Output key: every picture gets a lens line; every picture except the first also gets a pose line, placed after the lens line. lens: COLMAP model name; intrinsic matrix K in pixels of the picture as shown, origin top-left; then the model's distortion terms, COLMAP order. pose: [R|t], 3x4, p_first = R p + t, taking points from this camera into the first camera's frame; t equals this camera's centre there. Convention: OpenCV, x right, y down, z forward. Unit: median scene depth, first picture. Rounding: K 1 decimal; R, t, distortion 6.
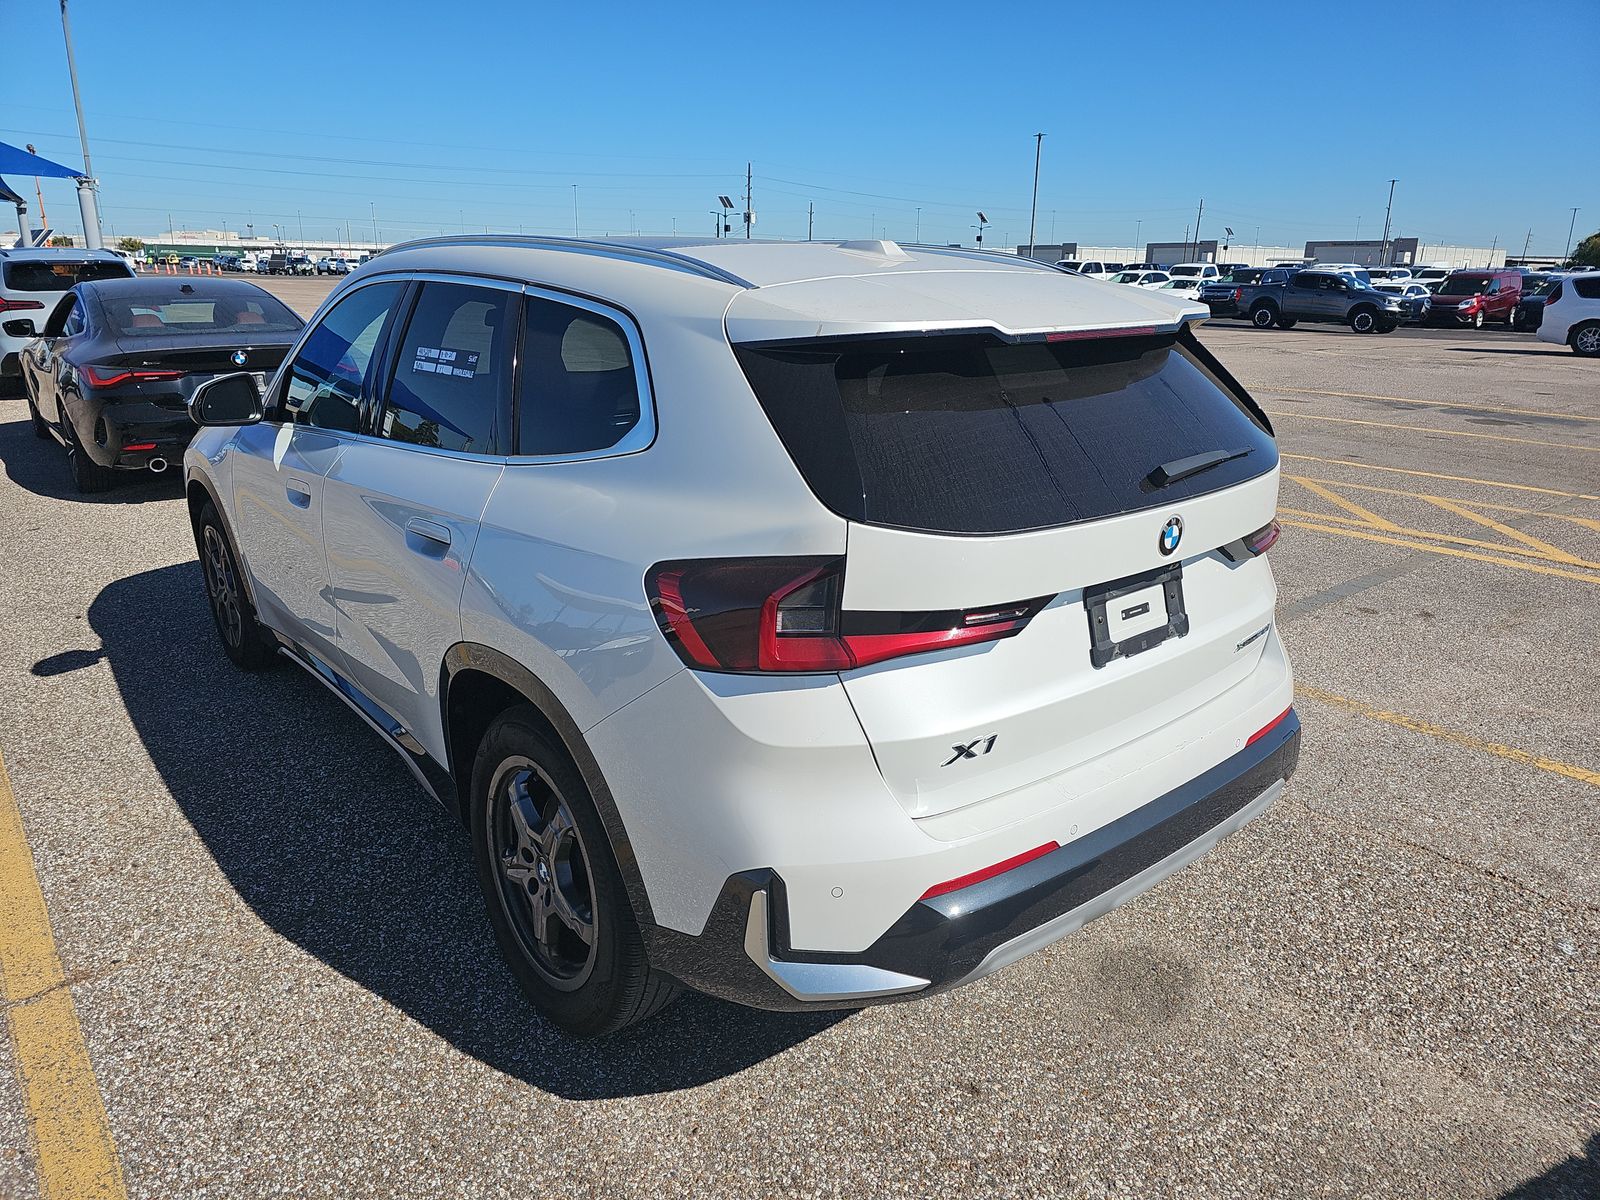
lens RADIAL K [[1035.6, 0, 792.4], [0, 1035.6, 581.8], [0, 0, 1]] dist [0.057334, -0.054576]
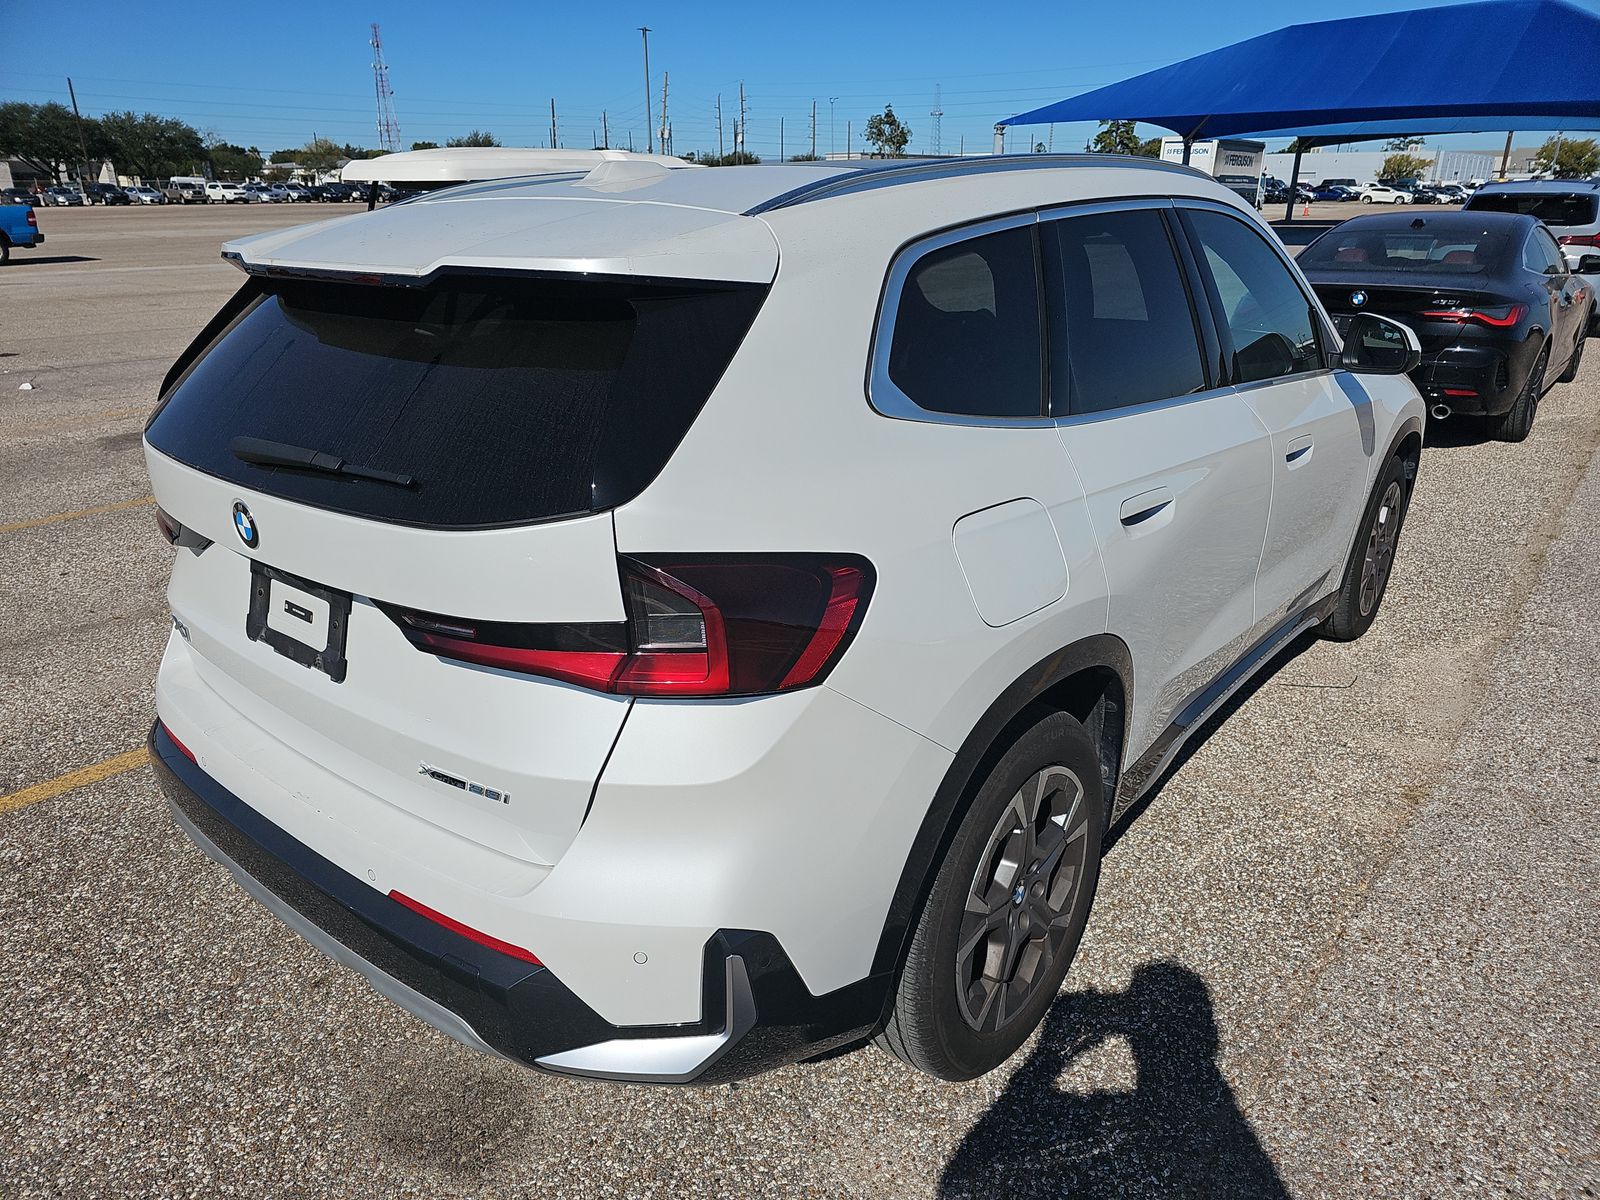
lens RADIAL K [[1058.9, 0, 800.0], [0, 1058.9, 600.0], [0, 0, 1]] dist [0.006533, 0.001217]
pose [[0.205479, 0.342641, -0.916720, 1.162508], [-0.278756, 0.918398, 0.280786, -0.324975], [0.938122, 0.197845, 0.284225, 1.104185]]
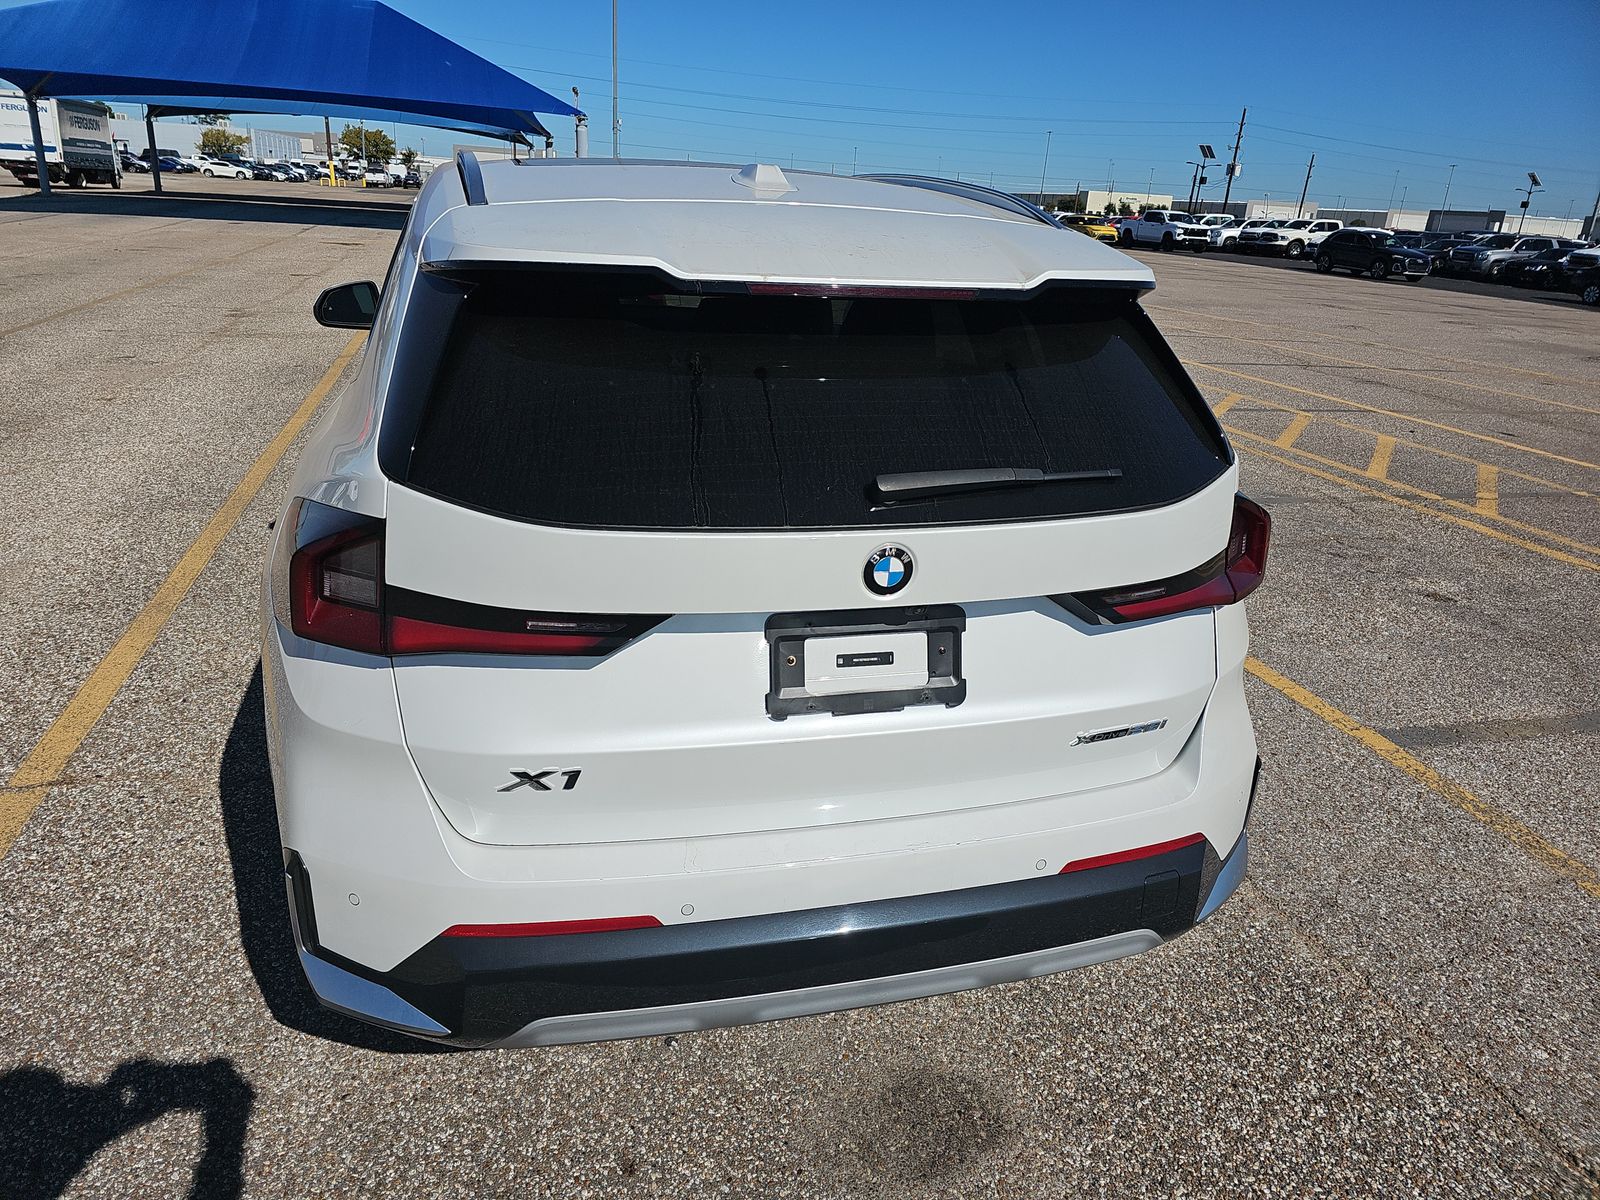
lens RADIAL K [[1035.6, 0, 792.4], [0, 1035.6, 581.8], [0, 0, 1]] dist [0.057334, -0.054576]
pose [[0.910818, 0.180395, -0.371305, 0.537938], [-0.164253, 0.983567, 0.074940, -0.074980], [0.378723, -0.007269, 0.925482, 0.264857]]
